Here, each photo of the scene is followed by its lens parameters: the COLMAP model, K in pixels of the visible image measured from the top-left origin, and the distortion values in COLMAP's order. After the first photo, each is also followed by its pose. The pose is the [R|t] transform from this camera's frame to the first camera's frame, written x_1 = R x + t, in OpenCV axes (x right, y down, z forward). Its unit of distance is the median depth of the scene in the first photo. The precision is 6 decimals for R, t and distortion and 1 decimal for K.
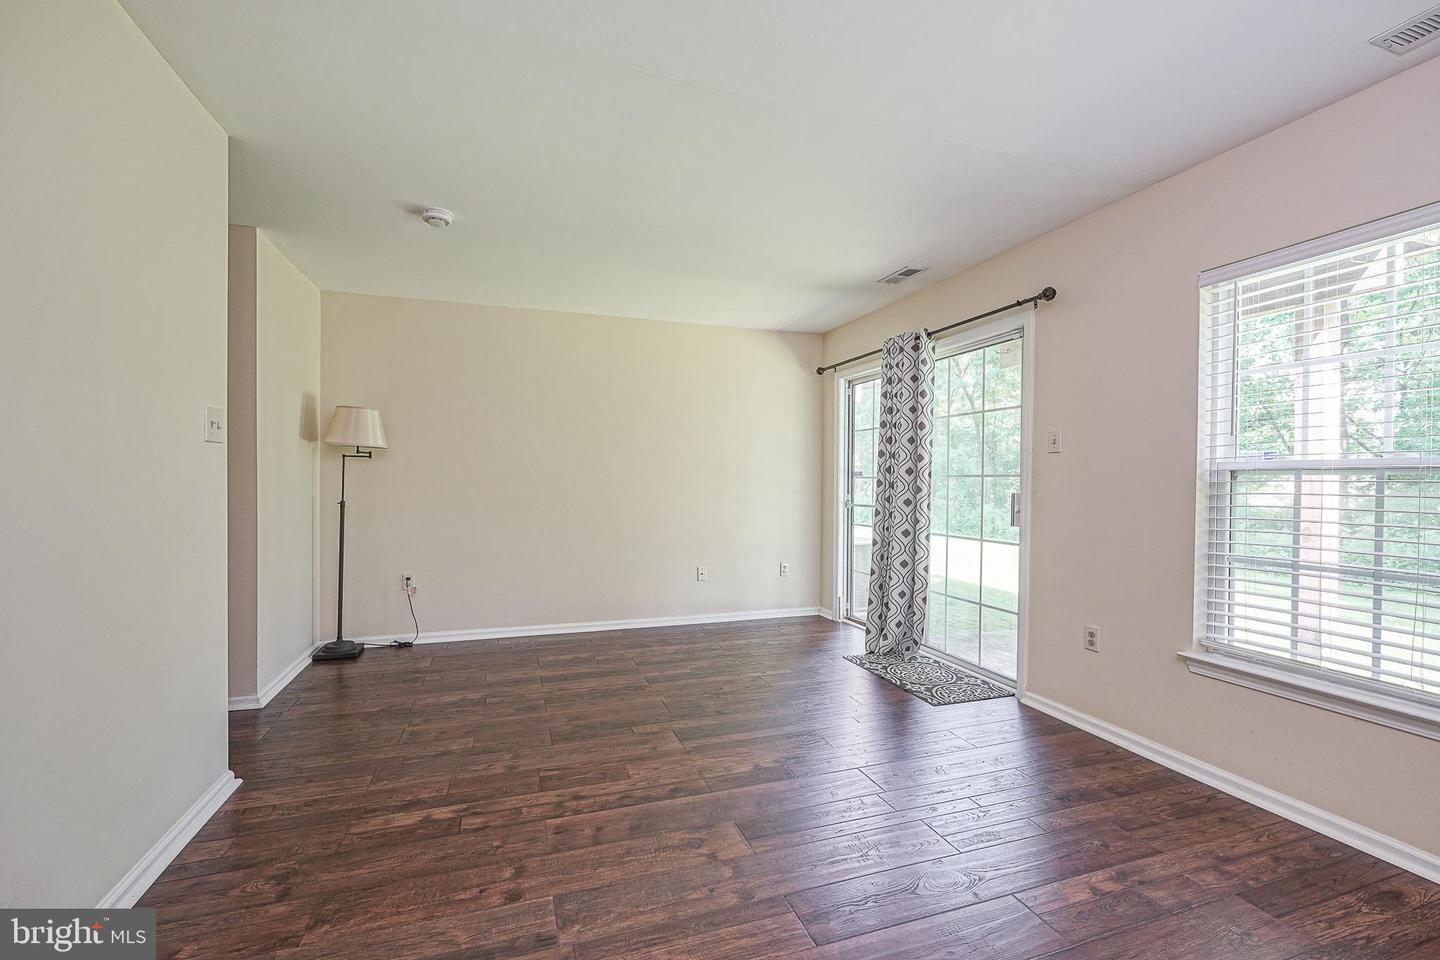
lens RADIAL K [[590.3, 0, 720.7], [0, 590.3, 488.3], [0, 0, 1]] dist [0.000331, 0.000238]
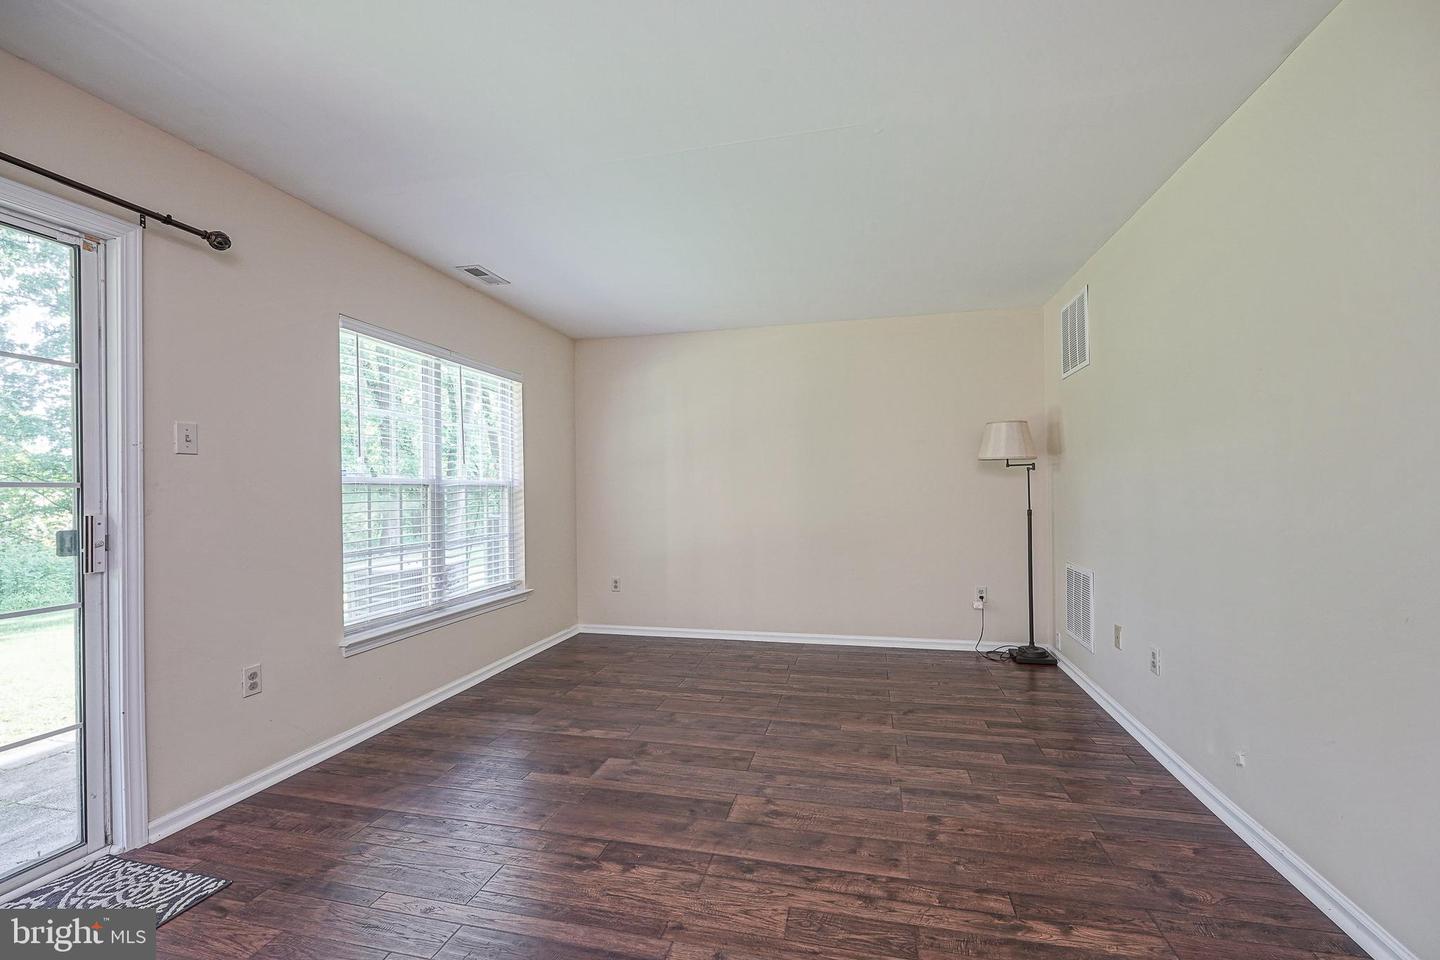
lens RADIAL K [[590.3, 0, 720.7], [0, 590.3, 488.3], [0, 0, 1]] dist [0.000331, 0.000238]
pose [[-0.827688, 0.004908, 0.561168, -0.548305], [0.012586, 0.999873, 0.009818, -0.025740], [-0.561048, 0.015189, -0.827644, 1.832733]]
